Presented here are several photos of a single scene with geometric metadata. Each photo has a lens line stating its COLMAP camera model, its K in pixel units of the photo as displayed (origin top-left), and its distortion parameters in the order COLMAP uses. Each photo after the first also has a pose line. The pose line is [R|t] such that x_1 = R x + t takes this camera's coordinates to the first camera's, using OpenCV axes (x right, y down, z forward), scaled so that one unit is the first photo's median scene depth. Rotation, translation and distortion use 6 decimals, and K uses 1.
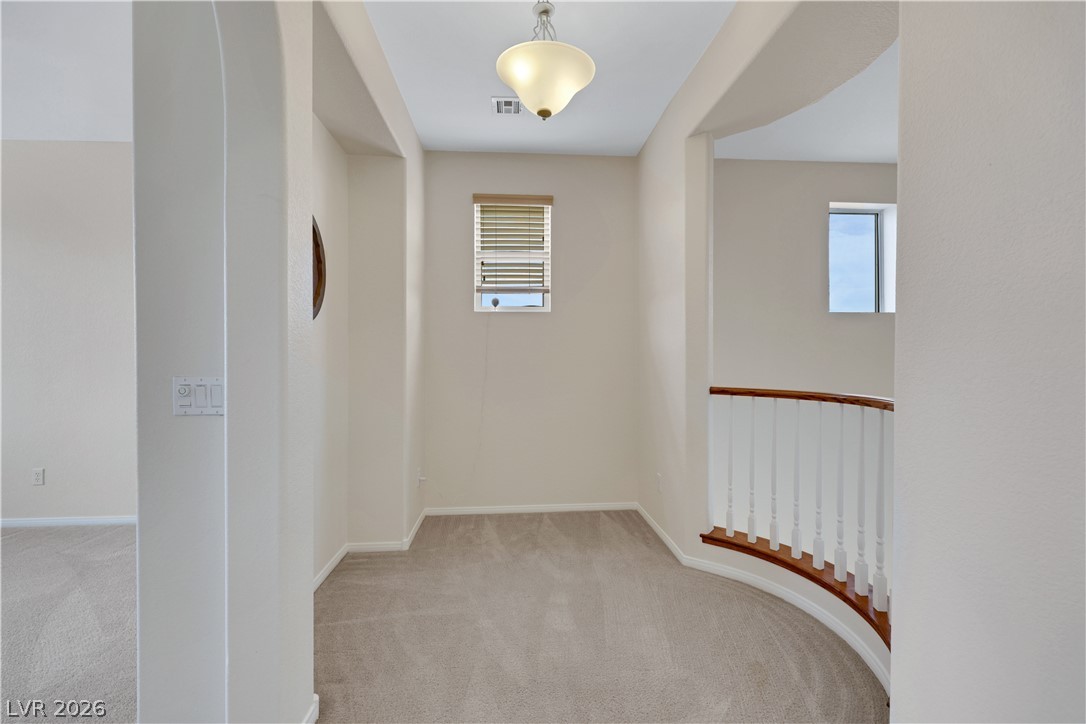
lens RADIAL K [[446.2, 0, 533.6], [0, 446.2, 355.3], [0, 0, 1]] dist [0.001255, -0.000328]
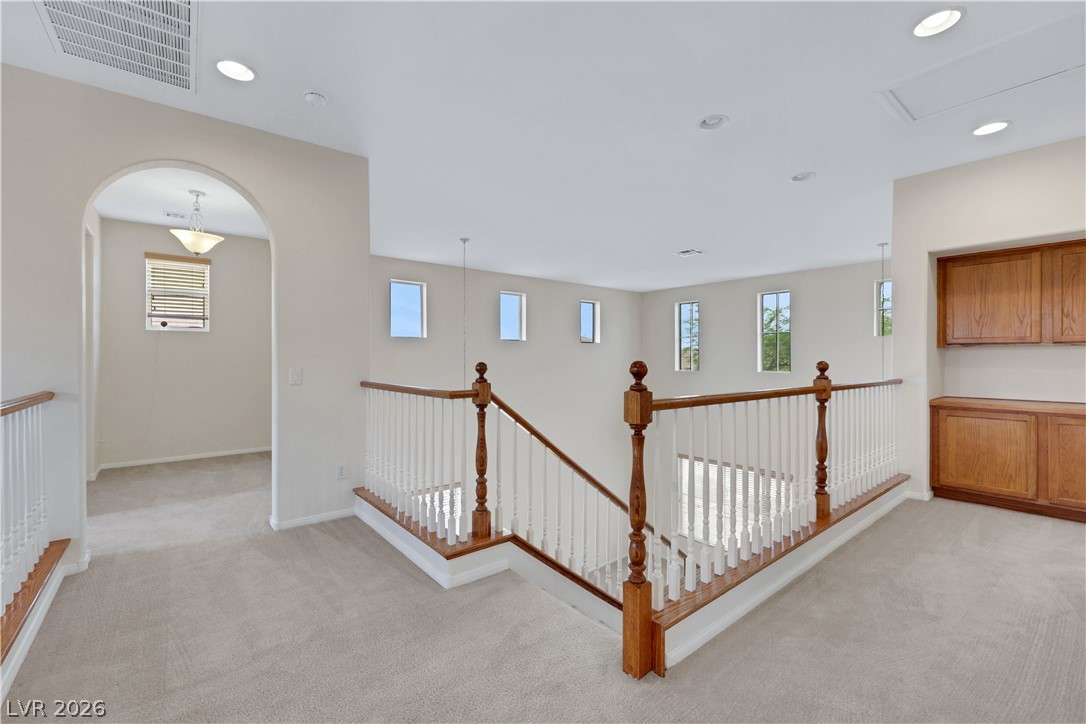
lens RADIAL K [[446.2, 0, 537.7], [0, 446.2, 361.8], [0, 0, 1]] dist [0.001255, -0.000328]
pose [[0.816706, -0.002073, 0.577051, 0.074687], [-0.002031, 0.999977, 0.006468, -0.003070], [-0.577051, -0.006454, 0.816683, -0.963743]]
